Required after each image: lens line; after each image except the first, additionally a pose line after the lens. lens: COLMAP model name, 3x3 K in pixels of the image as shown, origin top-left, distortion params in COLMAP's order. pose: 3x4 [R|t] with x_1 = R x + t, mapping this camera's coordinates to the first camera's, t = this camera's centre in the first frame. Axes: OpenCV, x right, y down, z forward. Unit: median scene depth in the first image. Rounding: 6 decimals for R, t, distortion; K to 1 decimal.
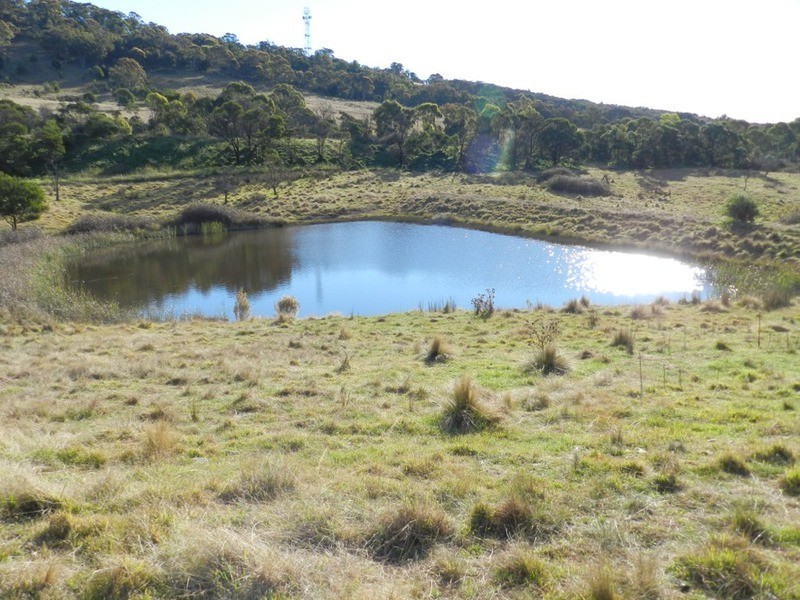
lens RADIAL K [[492.5, 0, 400.3], [0, 492.5, 300.0], [0, 0, 1]] dist [0.005003, -0.001705]
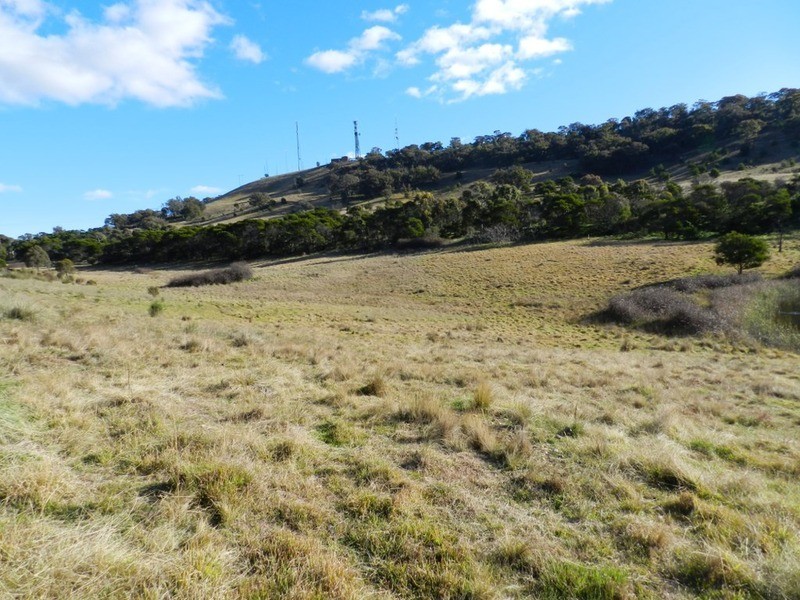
lens RADIAL K [[492.5, 0, 400.0], [0, 492.5, 299.7], [0, 0, 1]] dist [0.005003, -0.001705]
pose [[0.636236, 0.071514, -0.768172, -0.329975], [-0.088139, 0.995913, 0.019715, -0.019370], [0.766443, 0.055163, 0.639939, -0.530970]]
